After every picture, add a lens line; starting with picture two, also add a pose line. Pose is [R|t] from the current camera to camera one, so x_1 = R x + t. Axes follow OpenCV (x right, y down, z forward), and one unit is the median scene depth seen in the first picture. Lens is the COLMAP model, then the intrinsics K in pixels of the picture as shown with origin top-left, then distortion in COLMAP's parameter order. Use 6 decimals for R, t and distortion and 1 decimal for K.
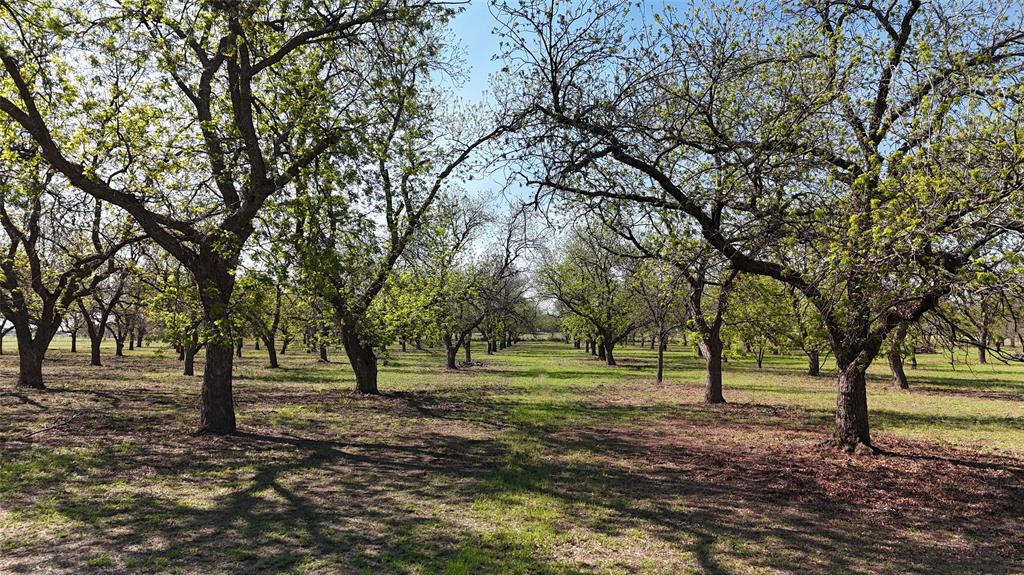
lens RADIAL K [[743.7, 0, 512.0], [0, 743.7, 287.5], [0, 0, 1]] dist [0.060929, -0.065902]
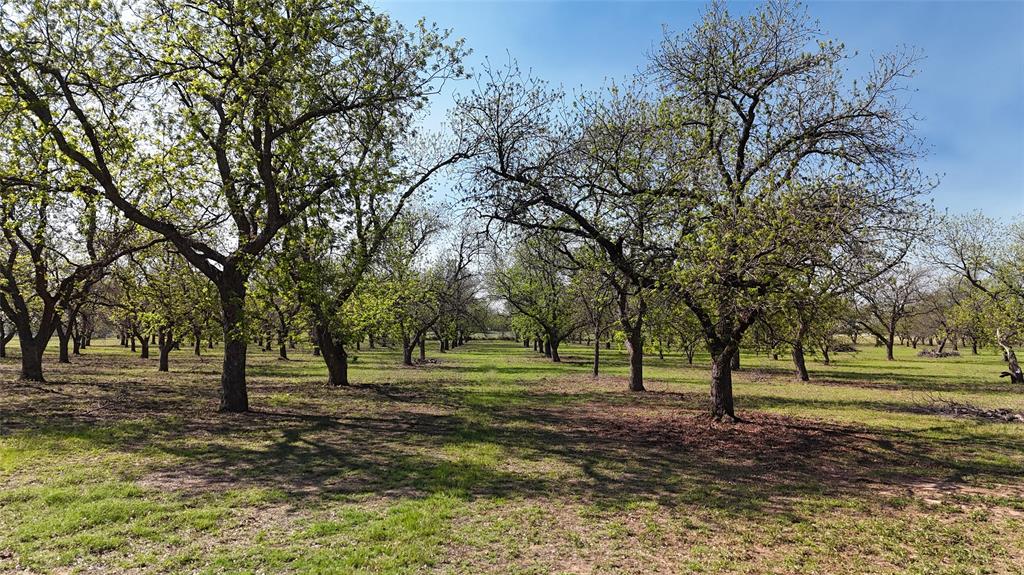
lens RADIAL K [[743.7, 0, 512.0], [0, 743.7, 287.5], [0, 0, 1]] dist [0.060929, -0.065902]
pose [[0.997832, 0.004769, 0.065641, -0.004703], [-0.004857, 0.999988, 0.001170, -0.010296], [-0.065635, -0.001486, 0.997843, -0.159071]]
